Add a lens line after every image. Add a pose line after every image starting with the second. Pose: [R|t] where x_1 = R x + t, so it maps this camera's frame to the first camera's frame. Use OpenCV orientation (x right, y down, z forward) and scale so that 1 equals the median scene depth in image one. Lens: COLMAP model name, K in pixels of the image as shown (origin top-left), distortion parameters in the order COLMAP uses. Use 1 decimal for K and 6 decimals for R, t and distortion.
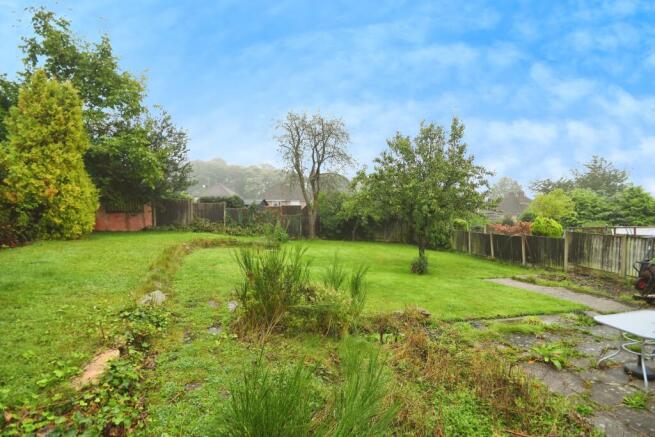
lens RADIAL K [[289.5, 0, 326.3], [0, 289.5, 221.1], [0, 0, 1]] dist [-0.003371, -0.000655]
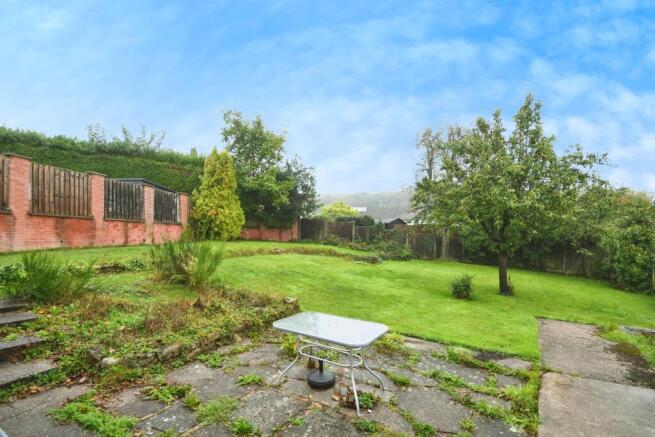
lens RADIAL K [[289.5, 0, 324.9], [0, 289.5, 241.0], [0, 0, 1]] dist [-0.003371, -0.000655]
pose [[0.729742, 0.027509, -0.683169, 0.586451], [-0.041155, 0.999146, -0.003729, 0.036881], [0.682483, 0.030838, 0.730250, 0.125132]]
